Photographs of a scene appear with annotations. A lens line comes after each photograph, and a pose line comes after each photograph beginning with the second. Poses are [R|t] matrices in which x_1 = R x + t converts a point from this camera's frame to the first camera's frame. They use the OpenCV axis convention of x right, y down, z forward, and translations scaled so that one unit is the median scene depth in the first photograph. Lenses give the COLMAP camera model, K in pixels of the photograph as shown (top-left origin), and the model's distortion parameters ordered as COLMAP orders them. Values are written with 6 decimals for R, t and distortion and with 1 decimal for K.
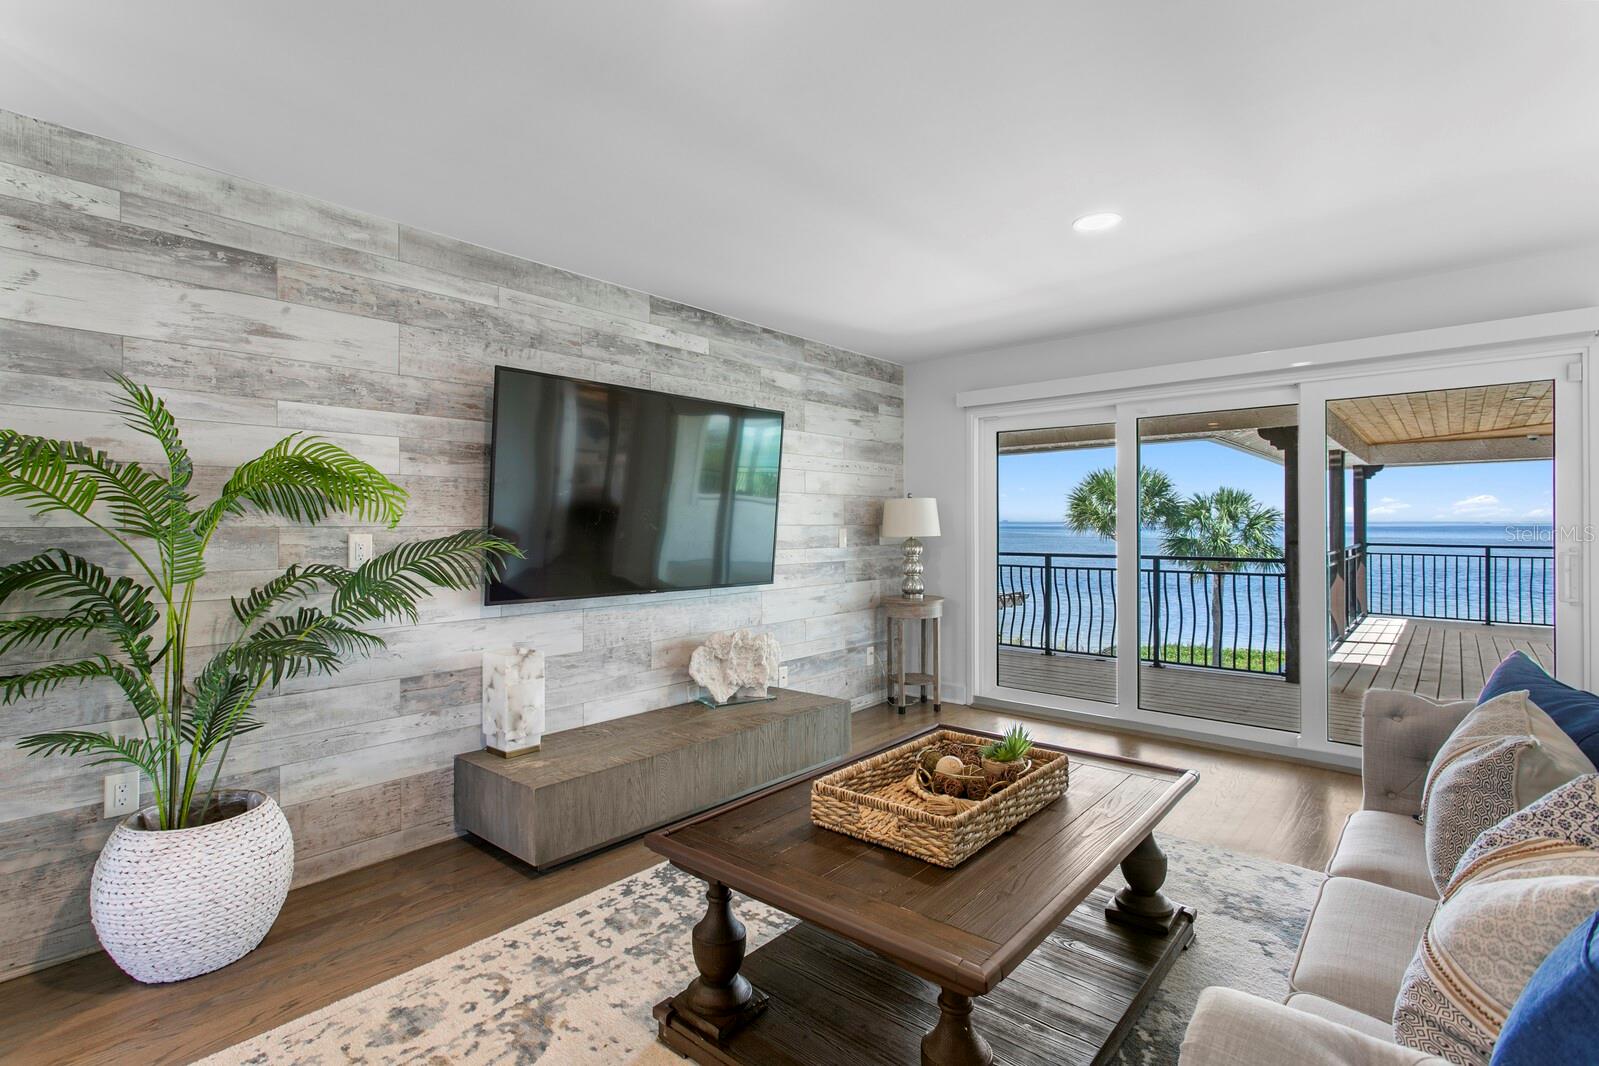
lens RADIAL K [[767.6, 0, 766.9], [0, 767.6, 530.9], [0, 0, 1]] dist [0.015153, 0.000499]
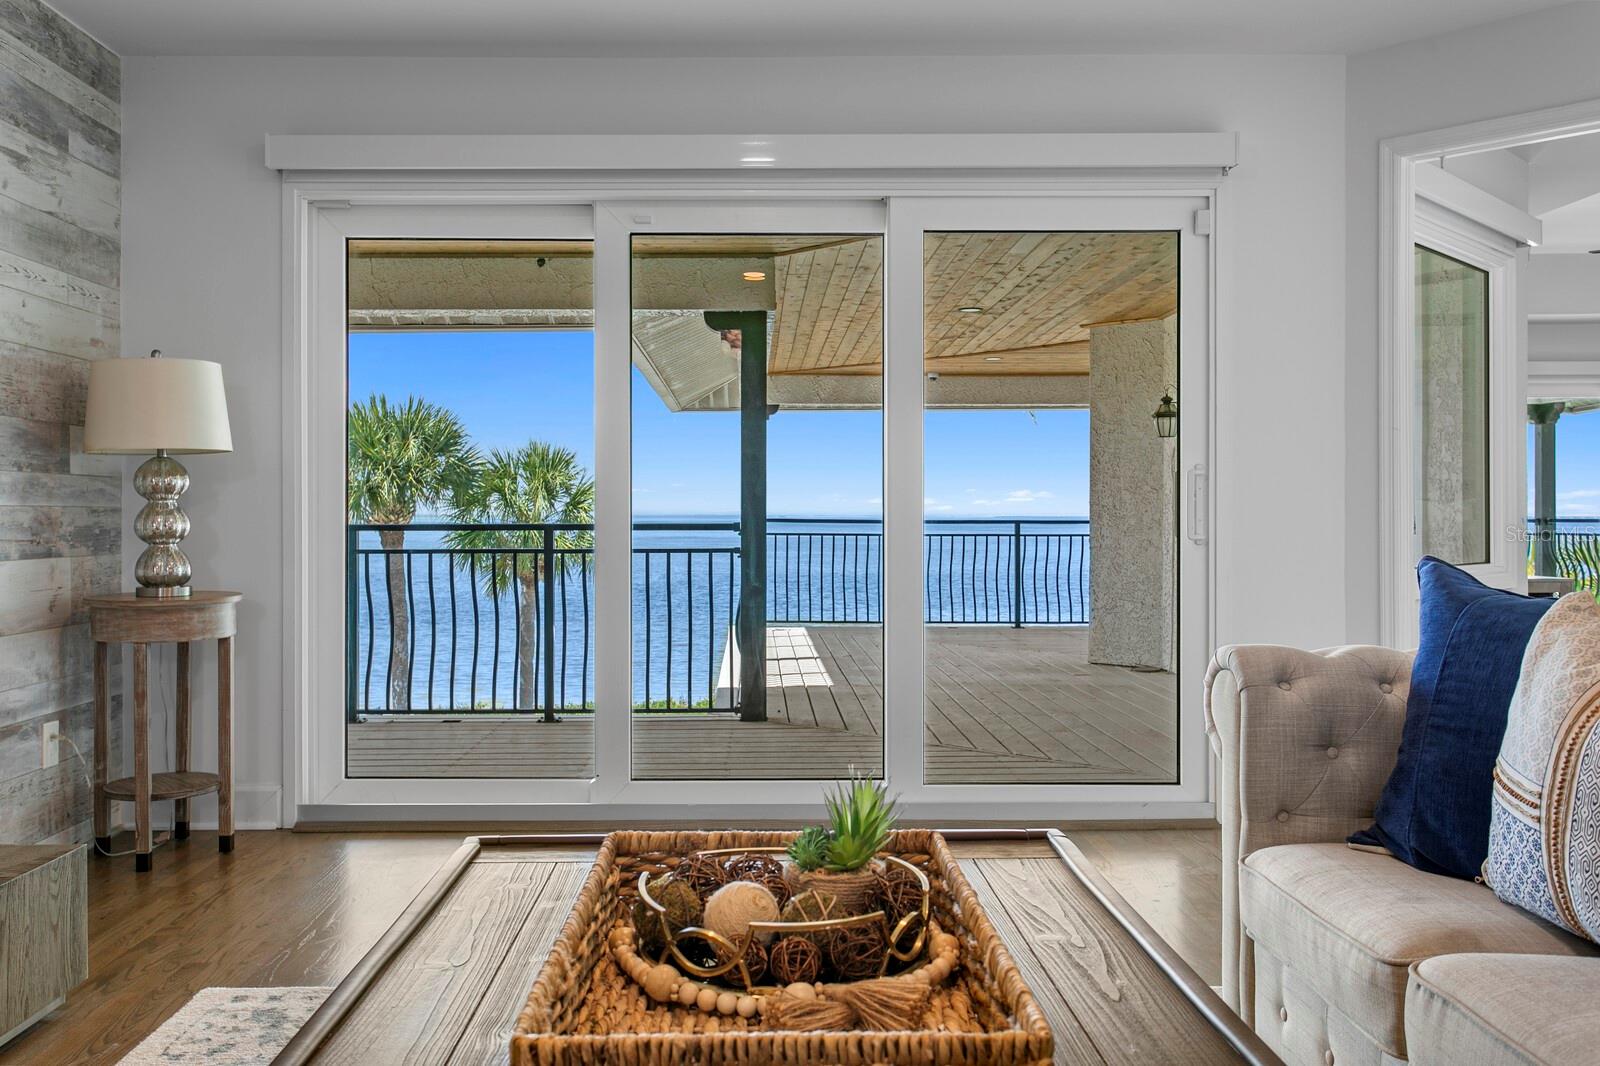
lens RADIAL K [[1382.3, 0, 793.4], [0, 1382.3, 524.5], [0, 0, 1]] dist [0.005652, -0.006172]
pose [[0.732708, -0.001966, 0.680540, -0.075572], [0.002694, 0.999996, -0.000012, 0.047585], [-0.680537, 0.001843, 0.732711, 0.194355]]
